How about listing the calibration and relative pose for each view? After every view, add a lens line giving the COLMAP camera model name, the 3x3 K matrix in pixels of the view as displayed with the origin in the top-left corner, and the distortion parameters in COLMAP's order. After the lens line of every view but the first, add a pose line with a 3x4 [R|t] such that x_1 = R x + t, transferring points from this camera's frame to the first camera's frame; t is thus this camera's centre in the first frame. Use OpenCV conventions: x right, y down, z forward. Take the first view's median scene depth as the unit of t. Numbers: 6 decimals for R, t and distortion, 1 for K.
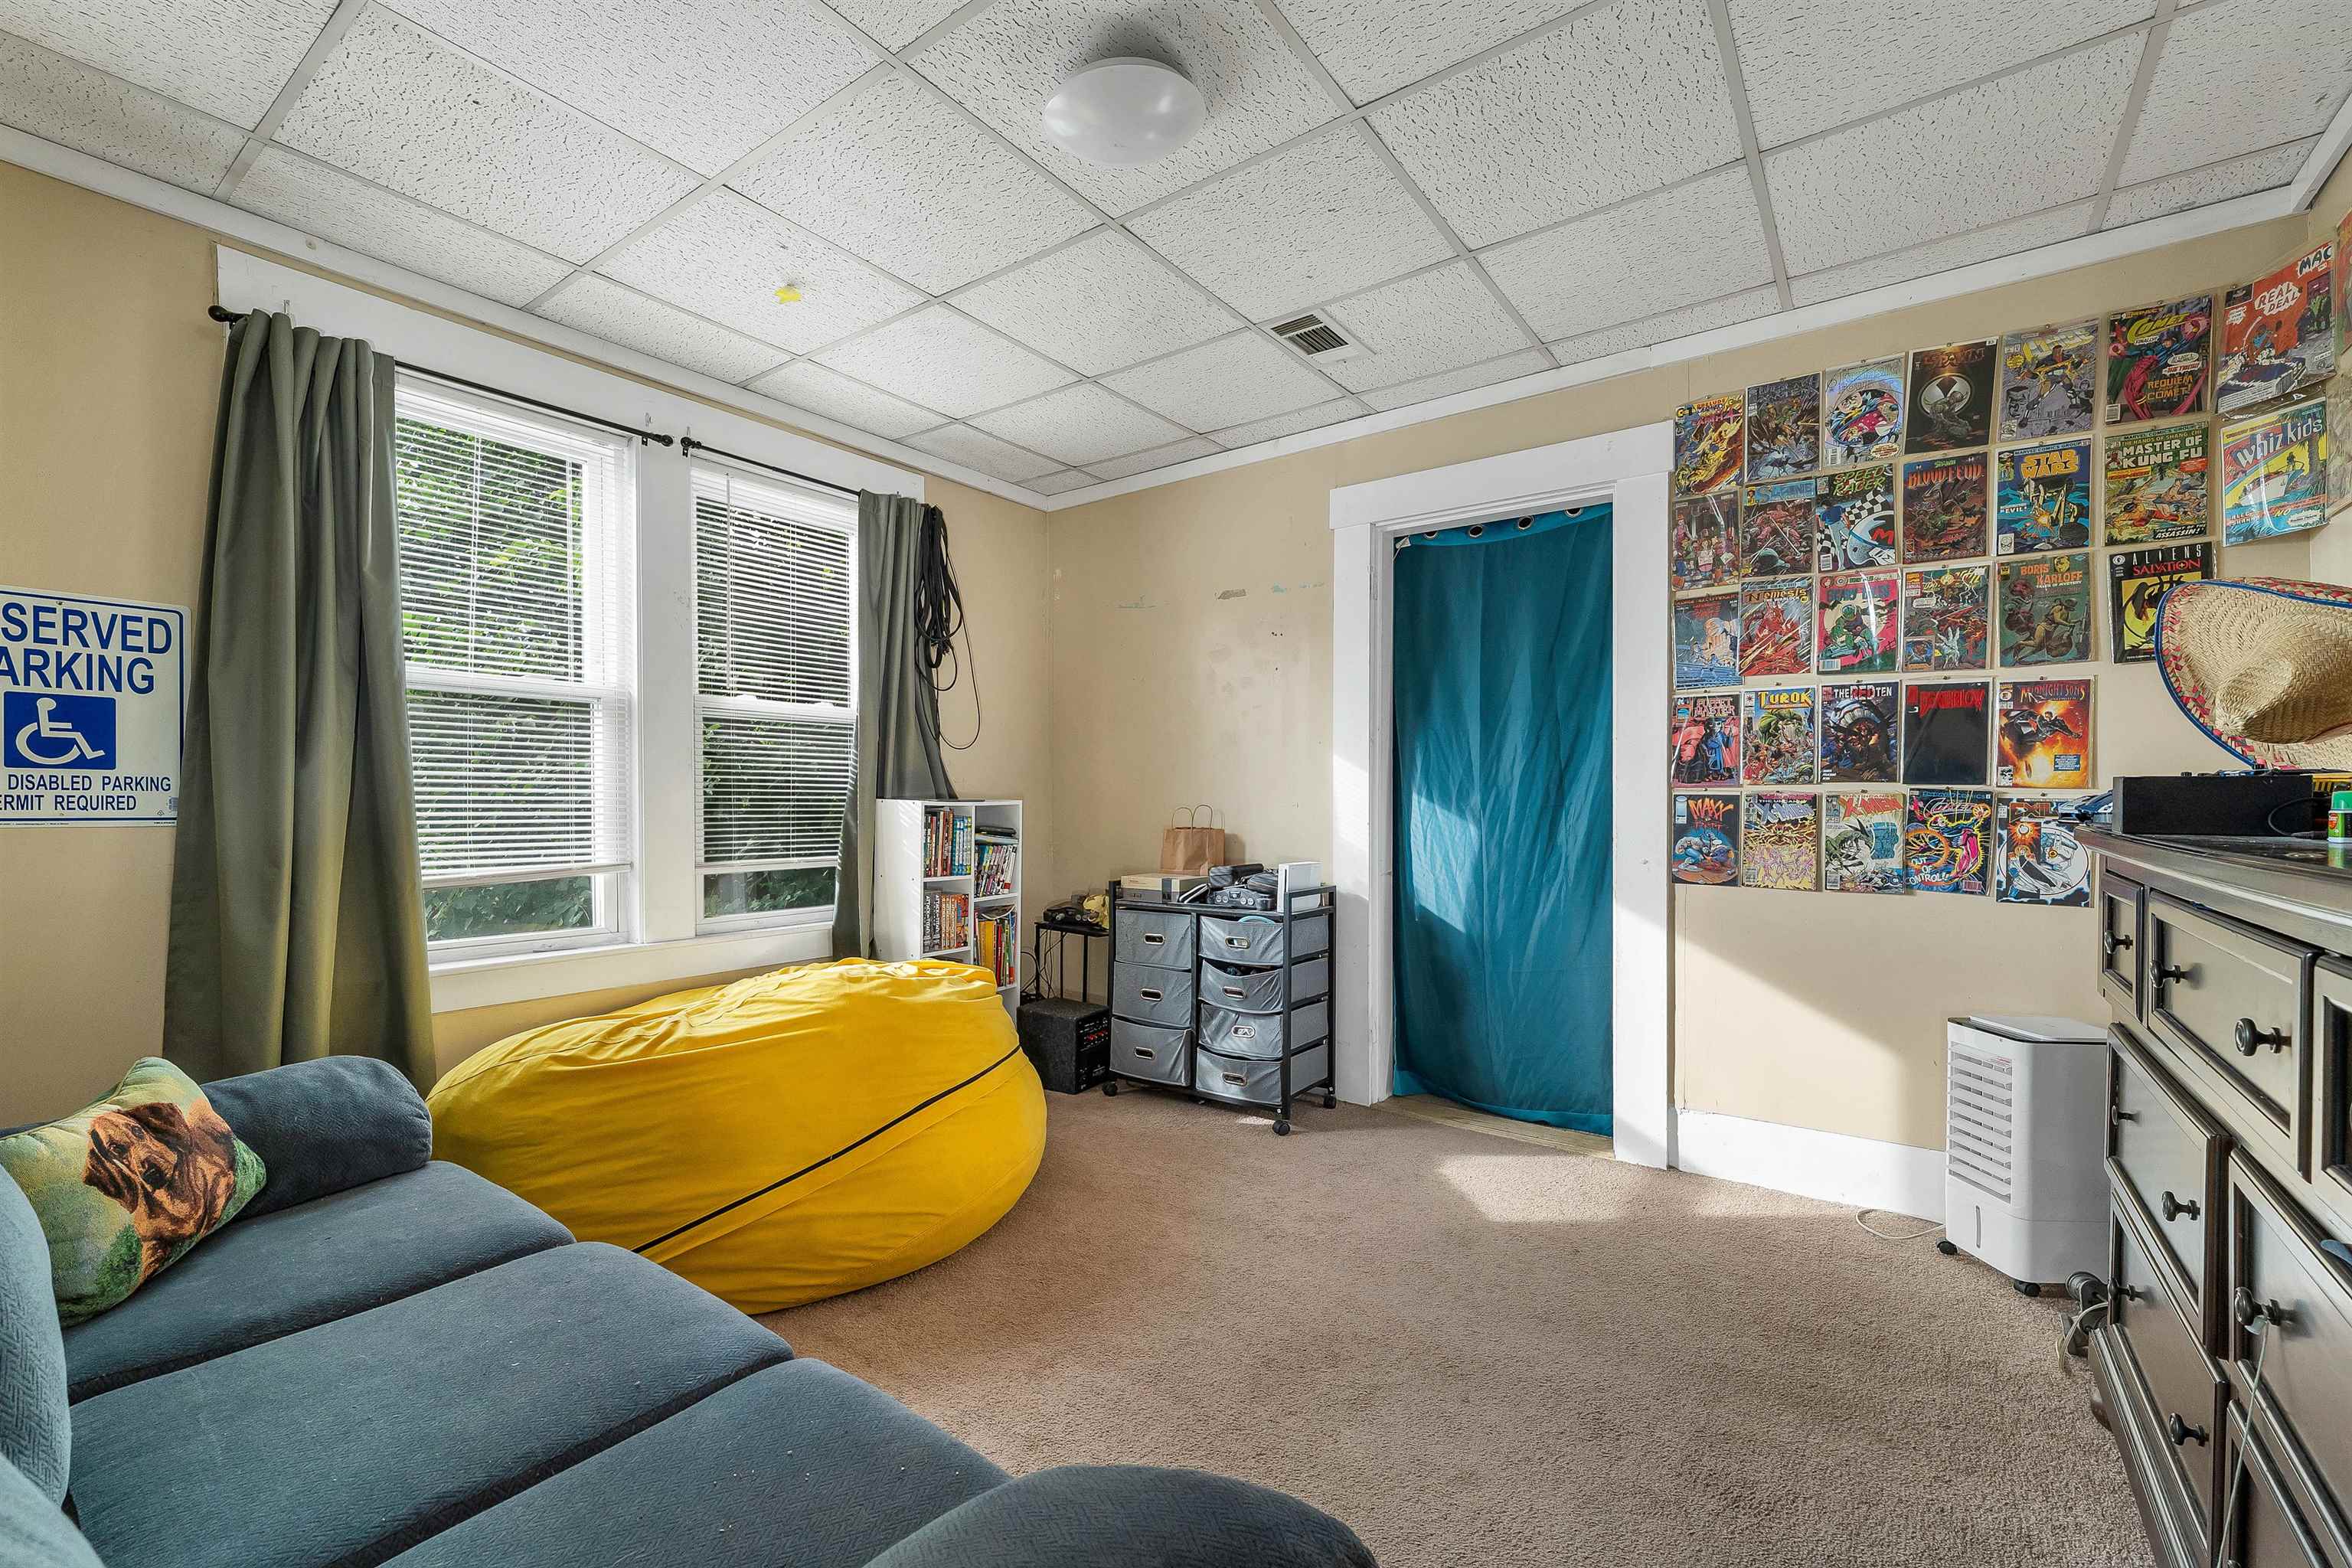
lens RADIAL K [[1005.5, 0, 1169.7], [0, 1005.5, 838.7], [0, 0, 1]] dist [0.000212, 0.000002]
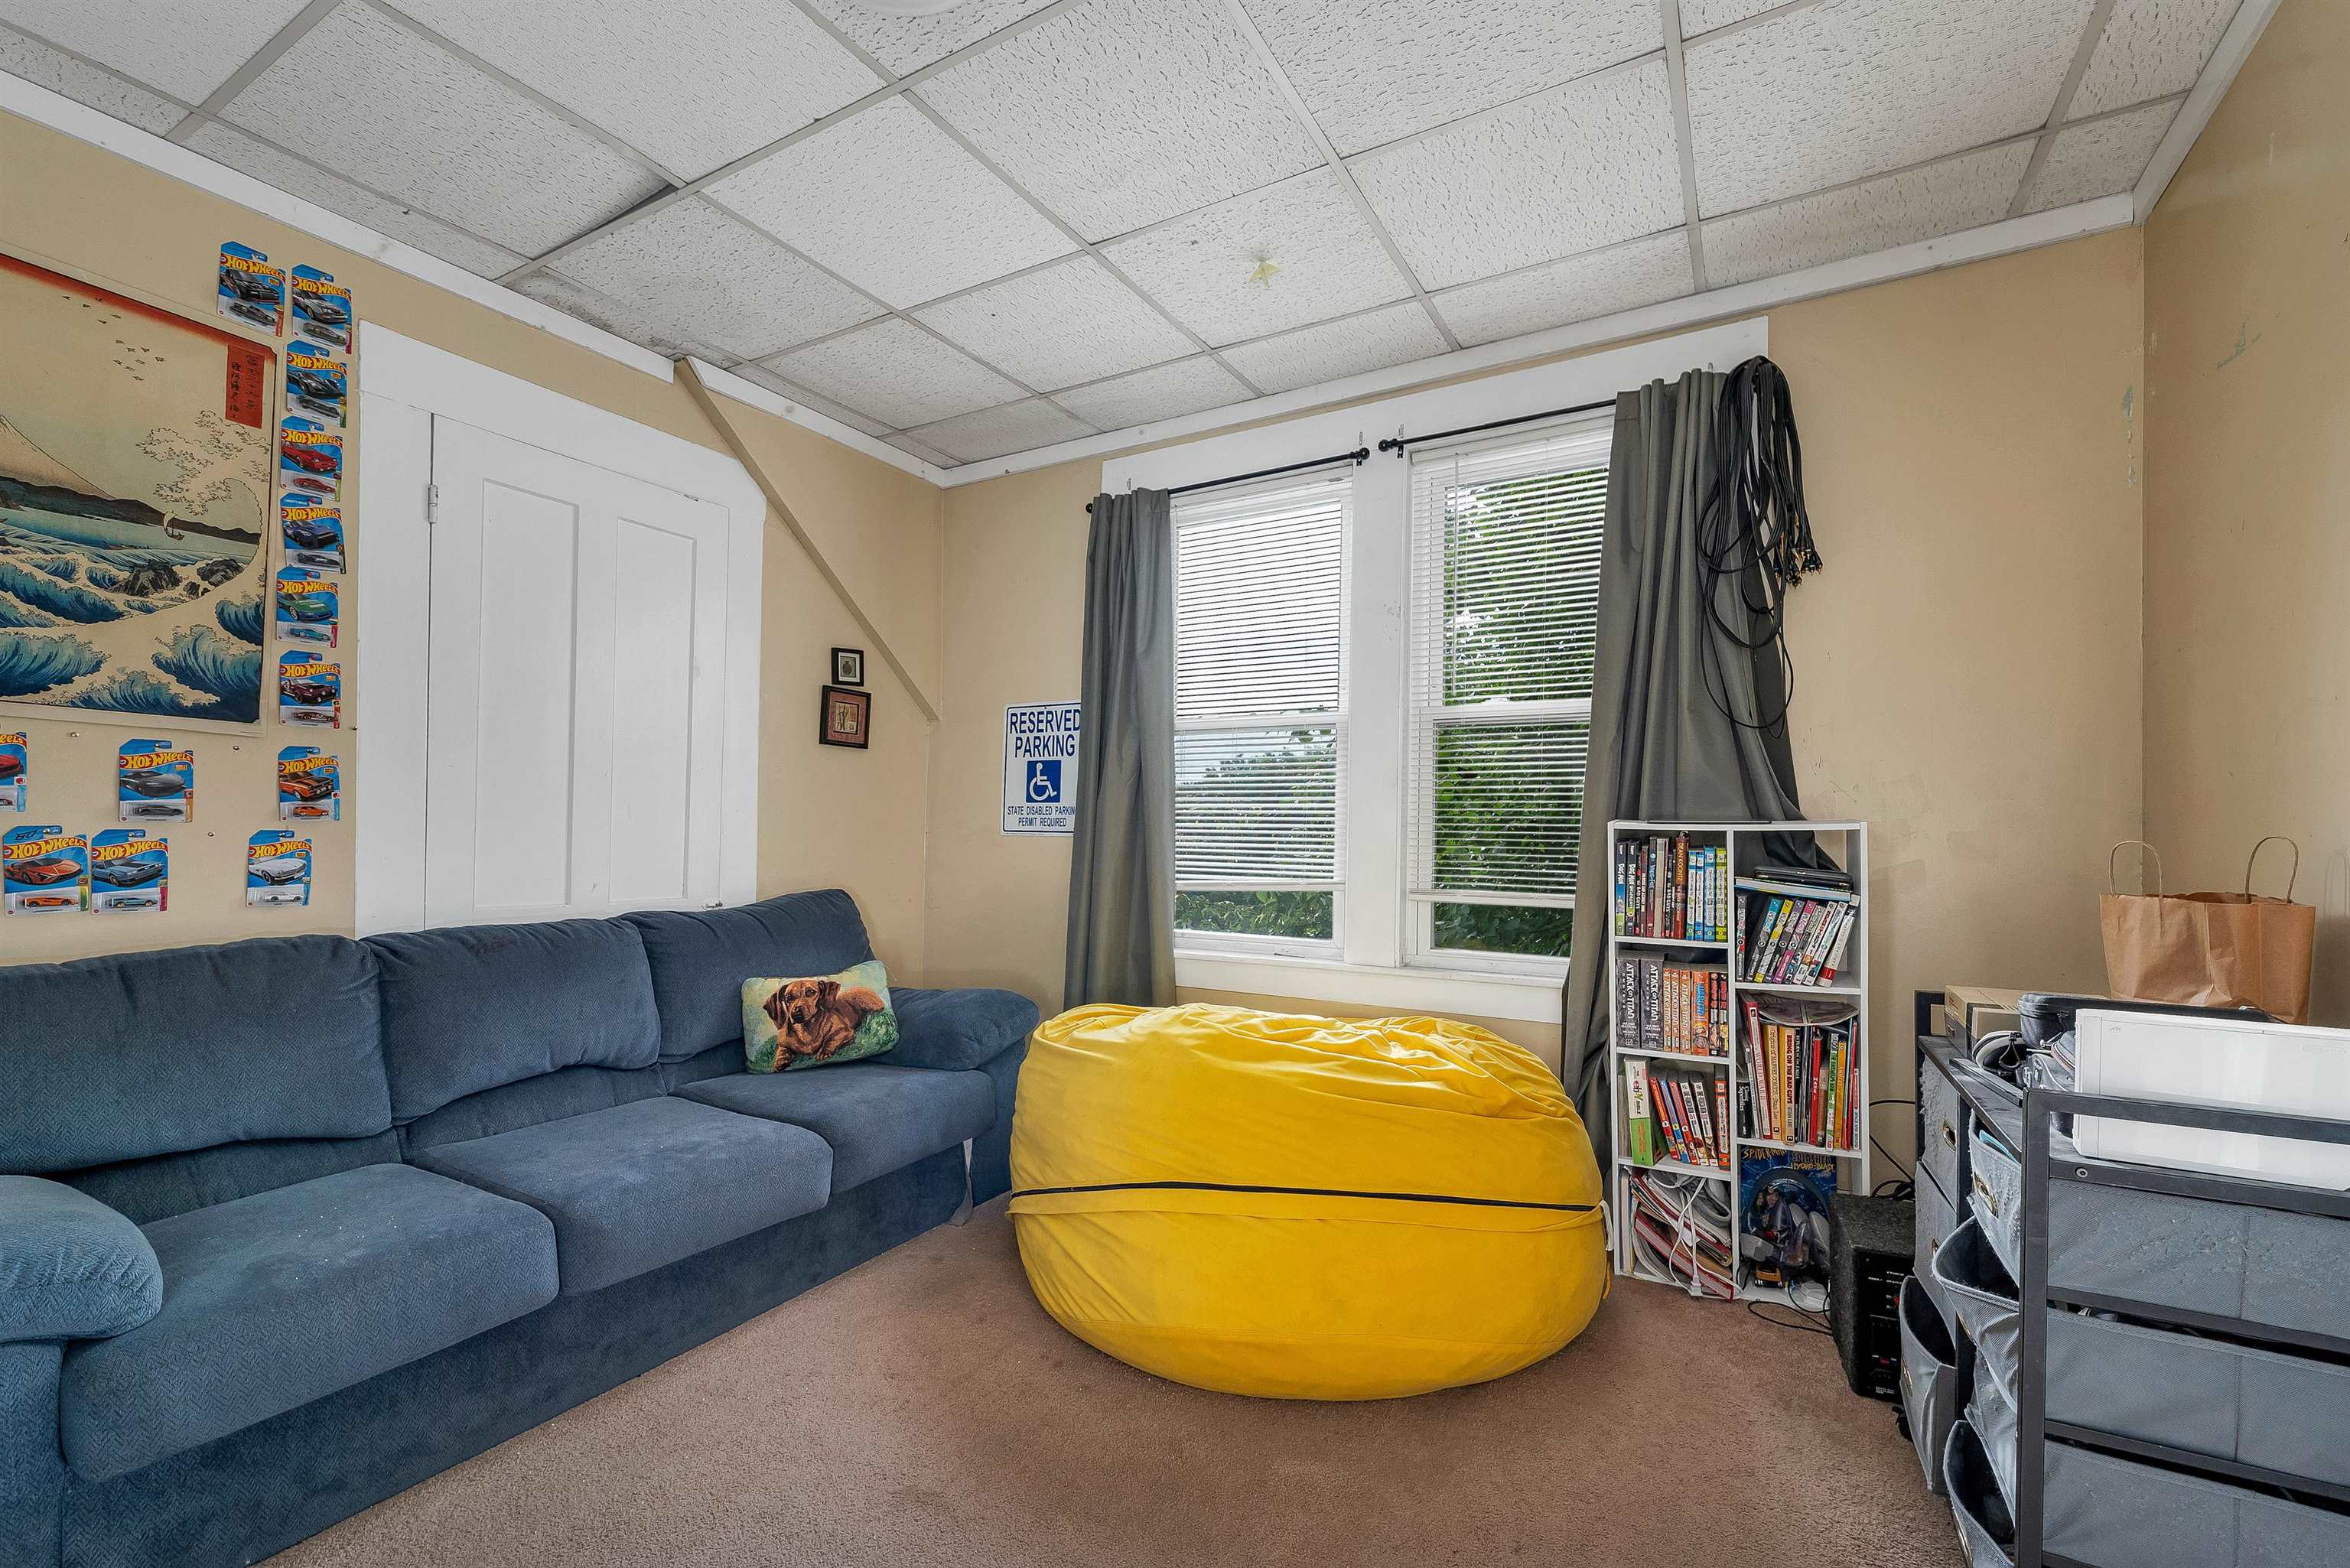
lens RADIAL K [[1004.6, 0, 1168.7], [0, 1004.6, 838.6], [0, 0, 1]] dist [0.000212, 0.000002]
pose [[0.097329, 0.015184, -0.995136, 0.640343], [-0.040649, 0.999110, 0.011269, -0.034233], [0.994422, 0.039355, 0.097859, 1.012642]]
